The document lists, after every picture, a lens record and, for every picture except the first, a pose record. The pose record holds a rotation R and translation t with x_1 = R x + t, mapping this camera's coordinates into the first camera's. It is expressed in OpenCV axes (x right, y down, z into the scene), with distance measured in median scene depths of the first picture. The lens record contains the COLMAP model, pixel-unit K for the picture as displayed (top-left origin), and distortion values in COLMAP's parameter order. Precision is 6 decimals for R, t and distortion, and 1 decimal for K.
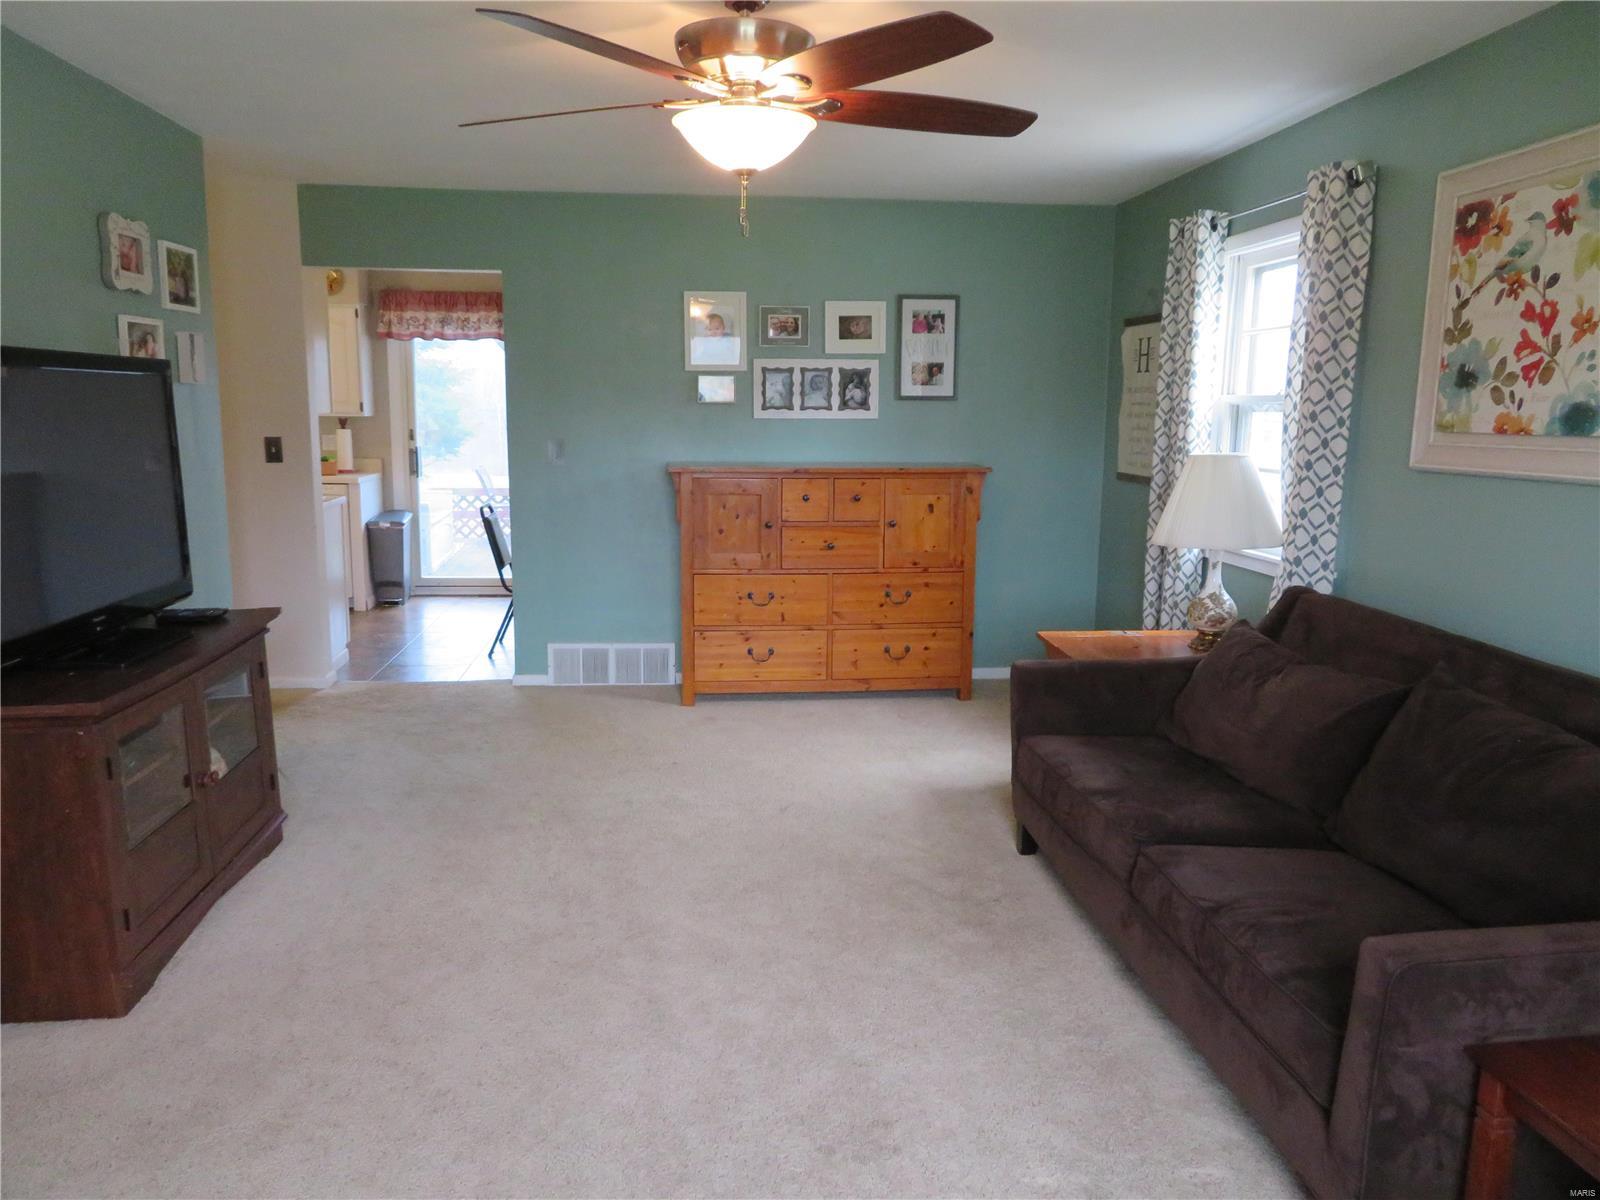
lens RADIAL K [[1144.1, 0, 800.0], [0, 1144.1, 600.0], [0, 0, 1]] dist [-0.008706, 0.000853]
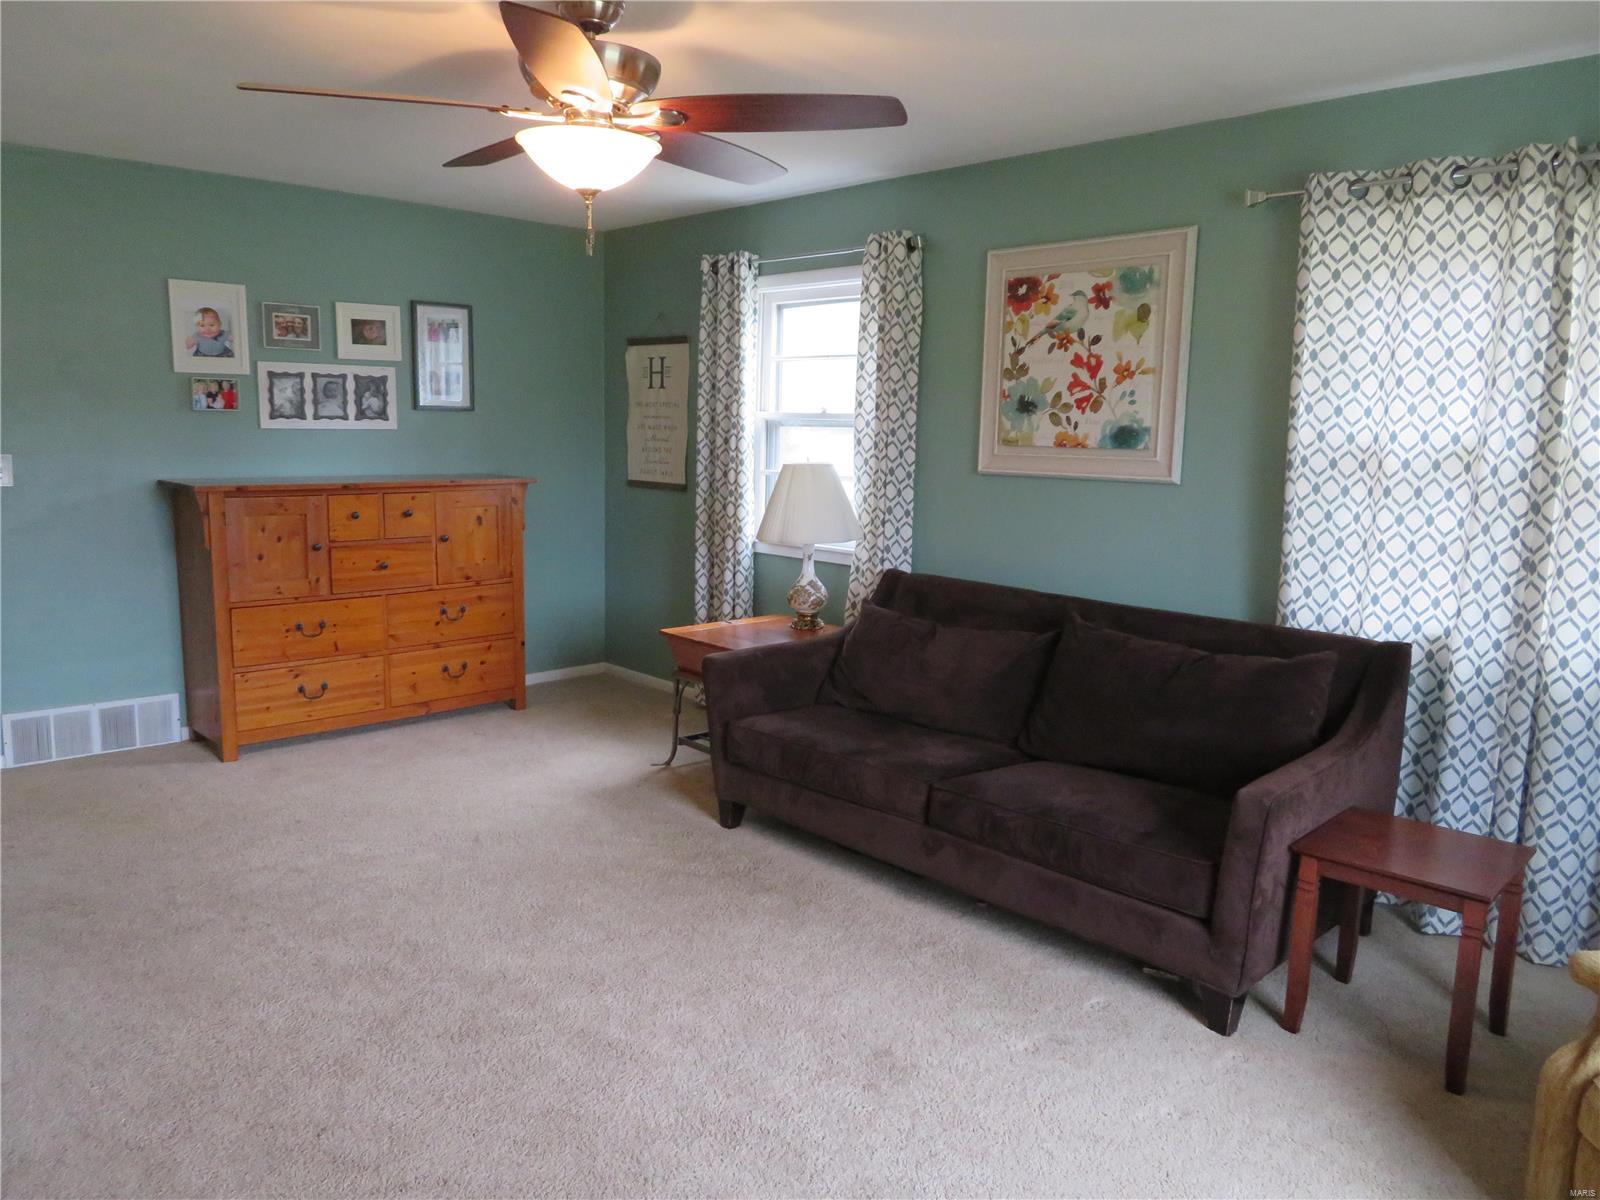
lens RADIAL K [[1139.6, 0, 800.0], [0, 1139.6, 600.0], [0, 0, 1]] dist [-0.006067, -0.001929]
pose [[0.788184, -0.086606, 0.609316, -0.275193], [0.088493, 0.995709, 0.027056, -0.014122], [-0.609045, 0.032596, 0.792466, 0.054421]]
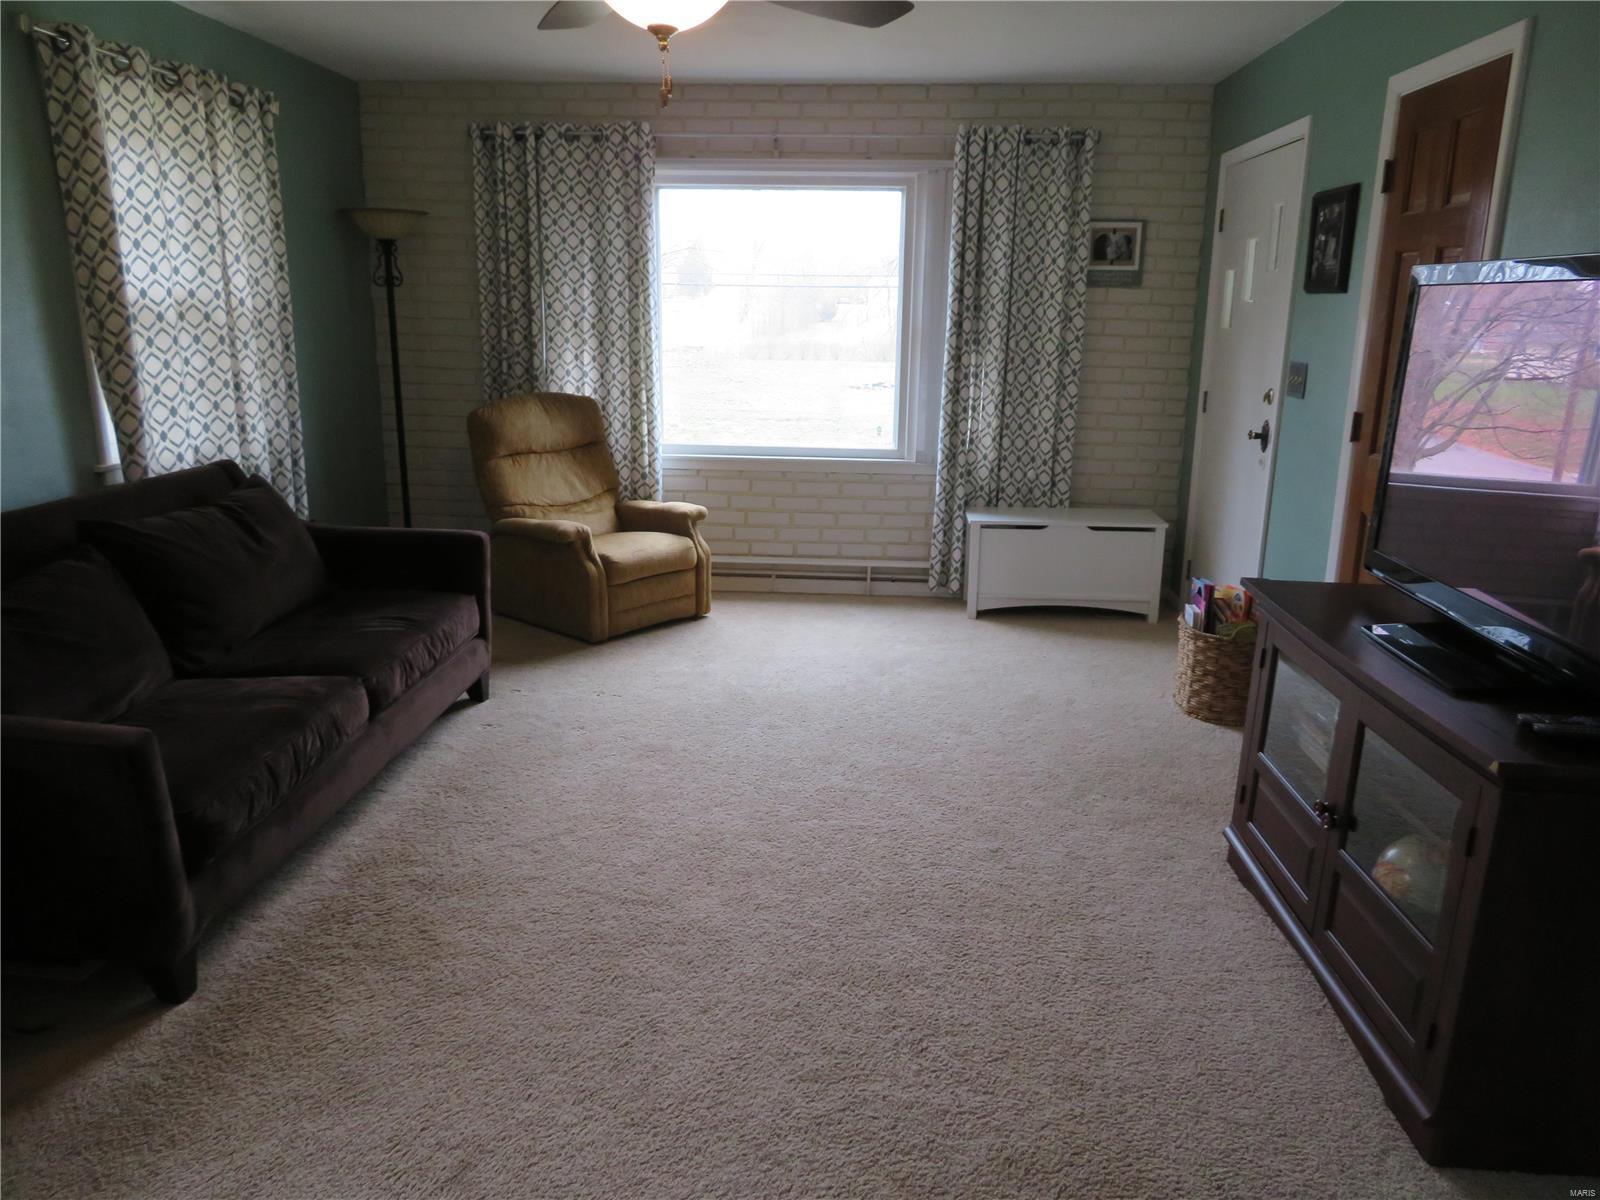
lens RADIAL K [[1143.1, 0, 800.0], [0, 1143.1, 600.0], [0, 0, 1]] dist [-0.012249, -0.000218]
pose [[-0.985538, -0.068563, 0.154964, -0.160788], [0.000247, 0.913905, 0.405927, -0.167628], [-0.169454, 0.400095, -0.900672, 0.982269]]
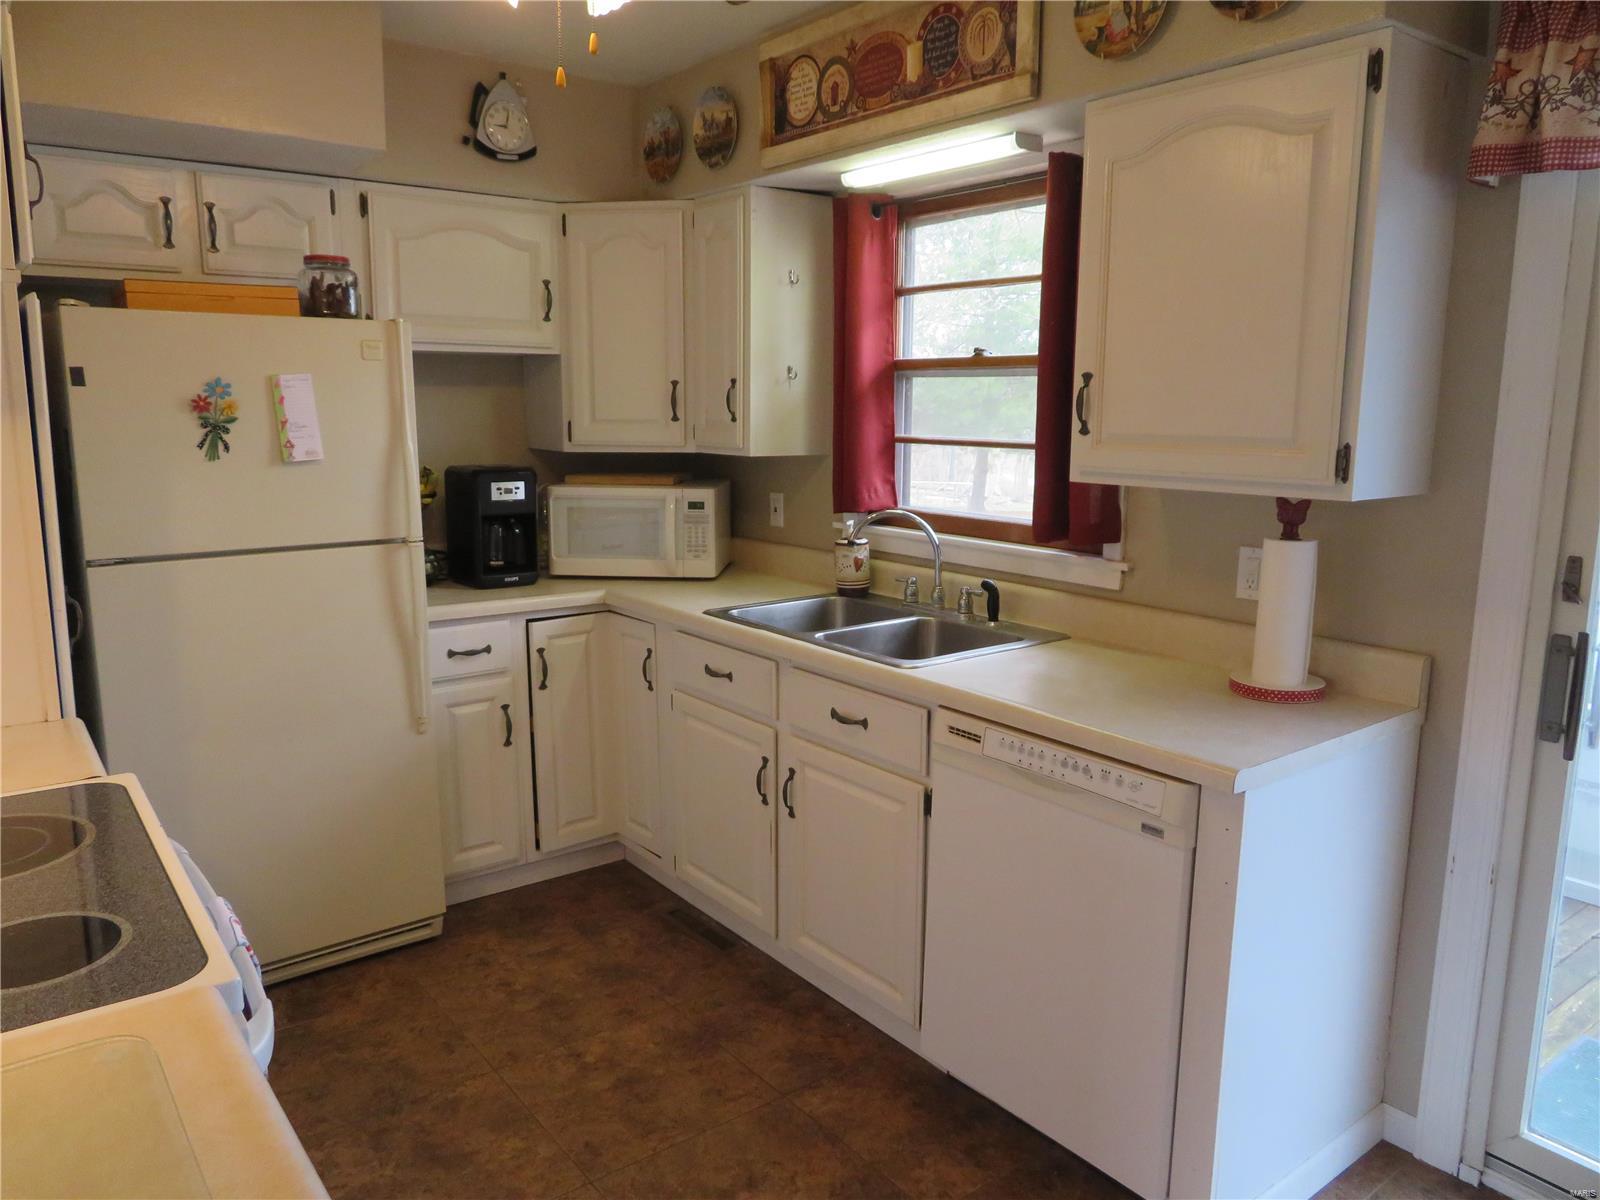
lens RADIAL K [[1144.1, 0, 800.0], [0, 1144.1, 600.0], [0, 0, 1]] dist [-0.008706, 0.000853]
pose [[0.524407, 0.136944, -0.840383, -0.343449], [-0.144418, 0.986987, 0.070716, -0.205777], [0.839131, 0.084283, 0.537360, 1.131498]]
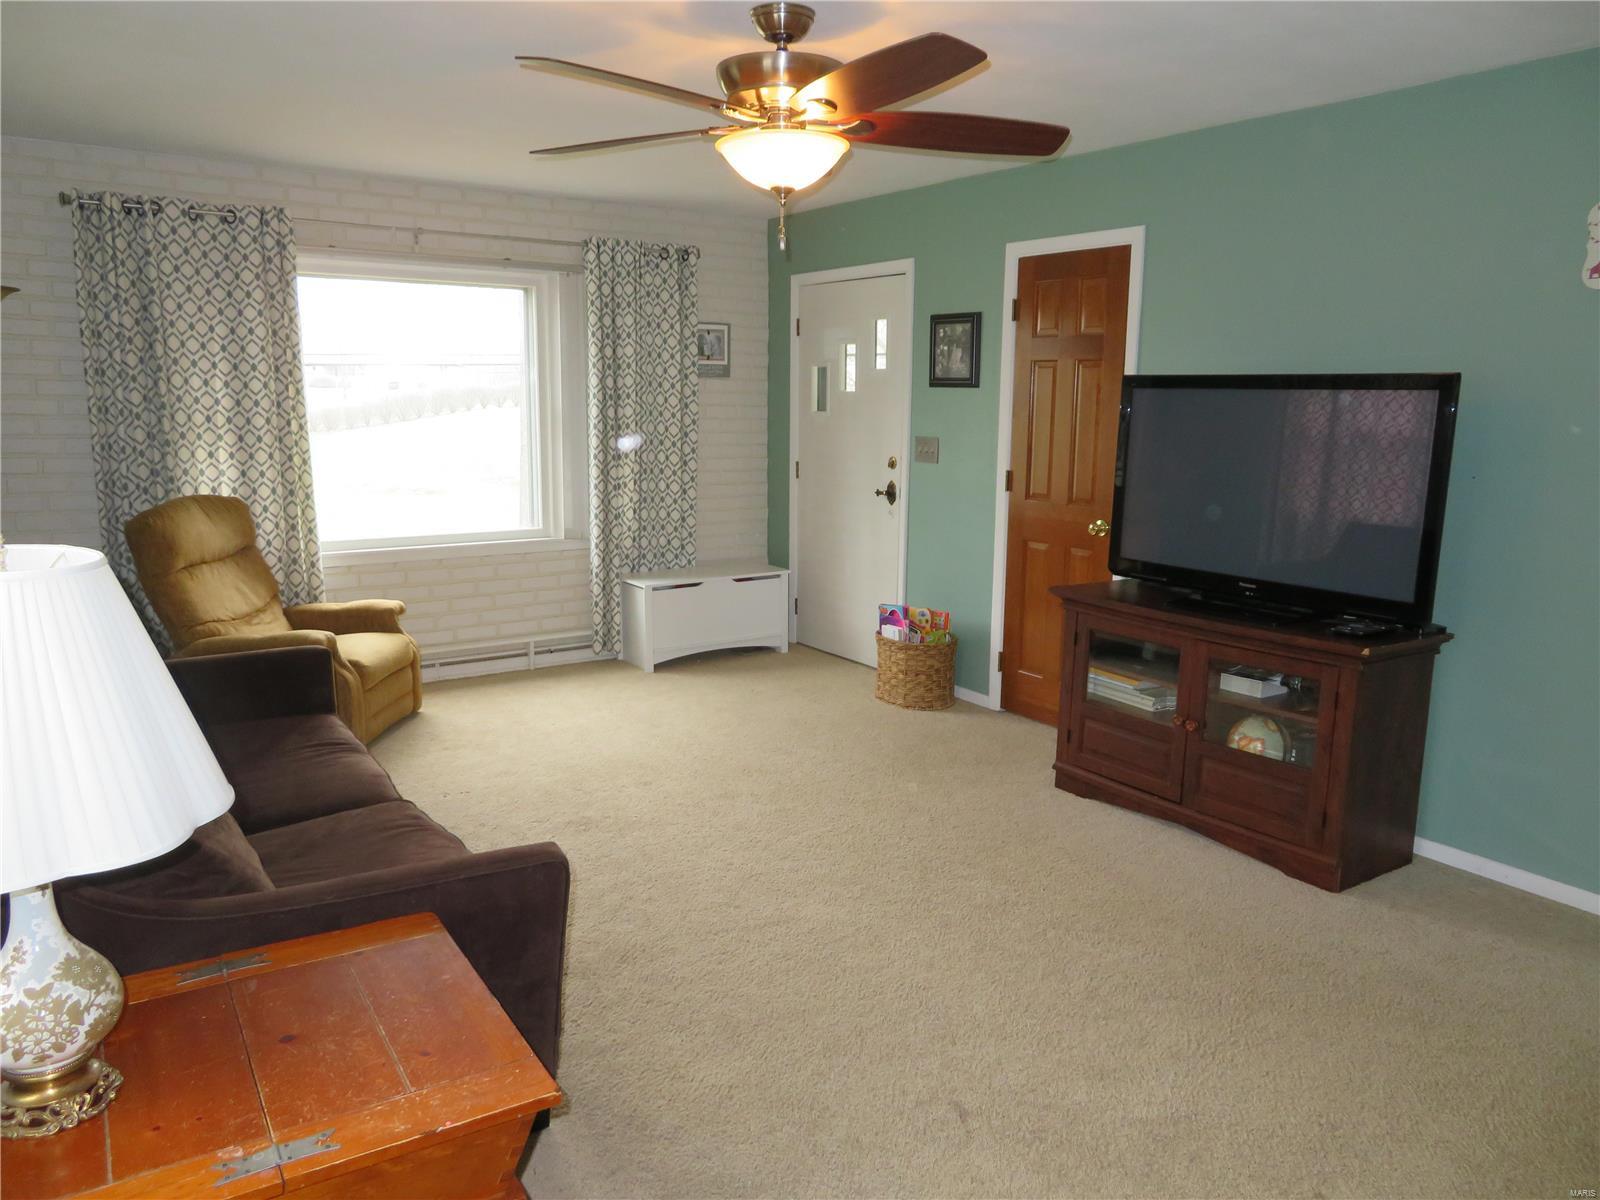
lens RADIAL K [[1143.1, 0, 800.0], [0, 1143.1, 600.0], [0, 0, 1]] dist [-0.012249, -0.000218]
pose [[-0.879186, 0.062266, -0.472393, 0.237306], [-0.102015, 0.943837, 0.314270, -0.177551], [0.465430, 0.324493, -0.823456, 1.022283]]
